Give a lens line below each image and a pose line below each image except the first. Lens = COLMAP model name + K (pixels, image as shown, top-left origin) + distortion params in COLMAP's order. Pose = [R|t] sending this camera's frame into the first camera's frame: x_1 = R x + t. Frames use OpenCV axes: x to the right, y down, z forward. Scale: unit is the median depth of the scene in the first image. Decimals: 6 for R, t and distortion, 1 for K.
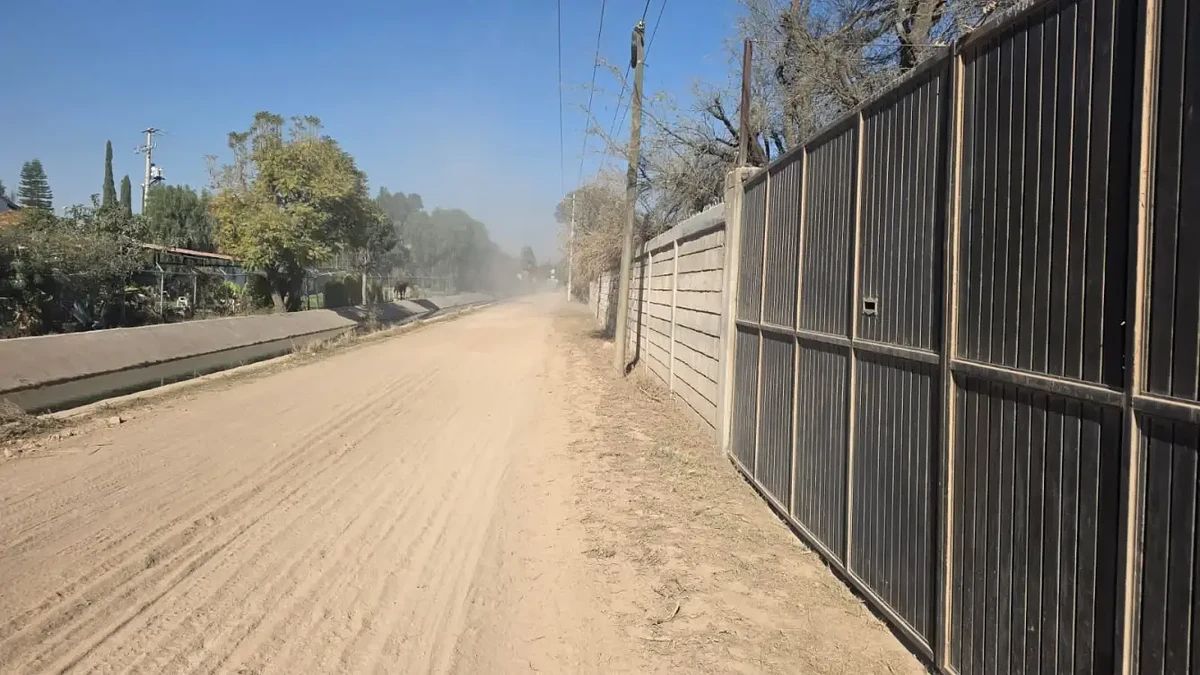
lens RADIAL K [[792.2, 0, 604.2], [0, 792.2, 339.2], [0, 0, 1]] dist [0.063717, -0.058419]
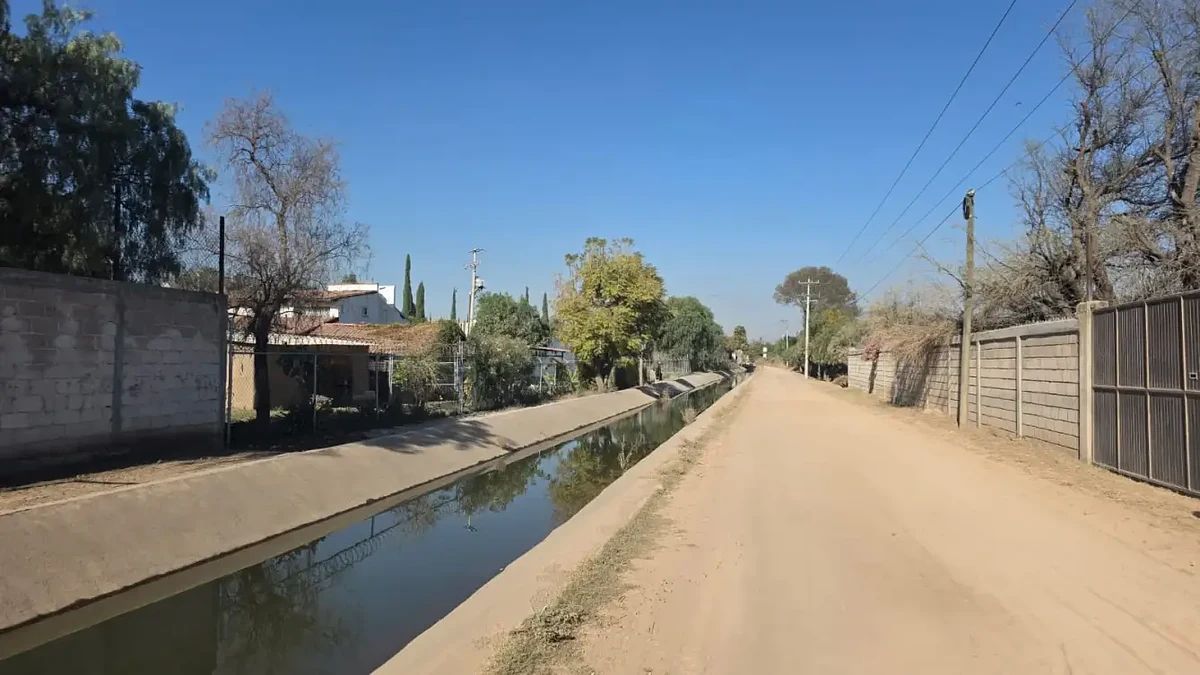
lens RADIAL K [[792.2, 0, 598.5], [0, 792.2, 339.7], [0, 0, 1]] dist [0.063717, -0.058419]
pose [[0.966663, -0.031497, -0.254107, -0.092887], [0.006234, 0.995006, -0.099618, 0.009611], [0.255975, 0.094713, 0.962032, -0.216243]]
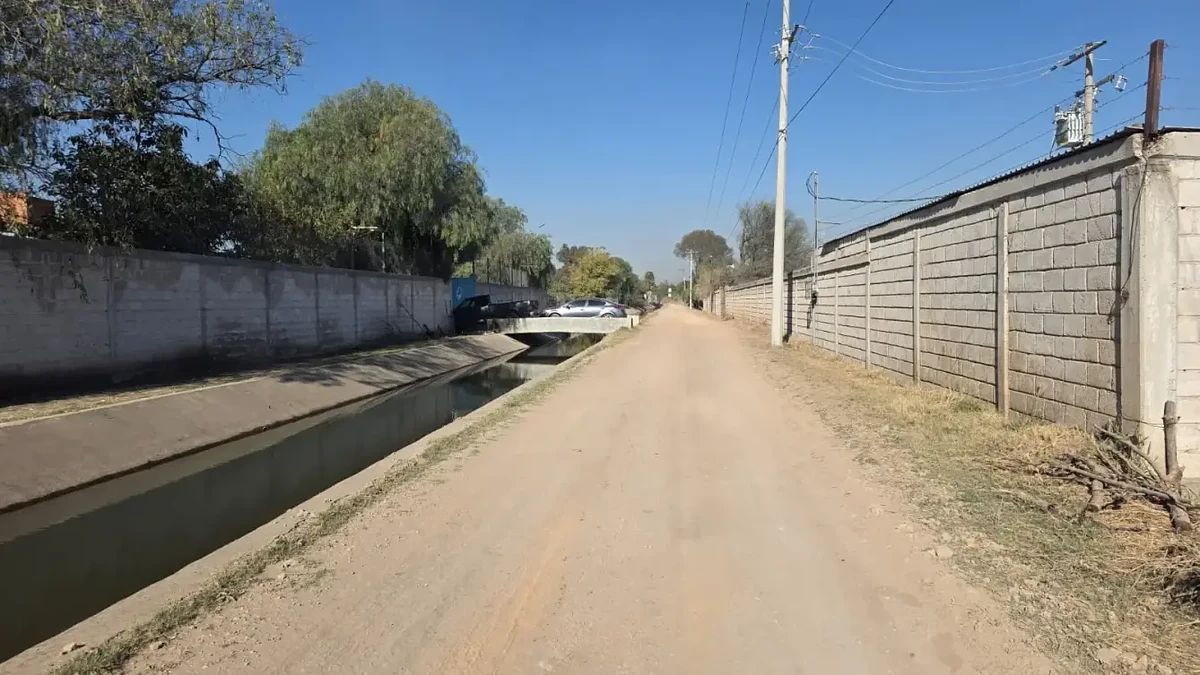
lens RADIAL K [[792.2, 0, 606.1], [0, 792.2, 331.5], [0, 0, 1]] dist [0.063717, -0.058419]
pose [[0.989593, -0.046833, -0.136060, 0.016301], [0.042723, 0.998543, -0.032979, 0.117643], [0.137406, 0.026823, 0.990152, -1.793147]]
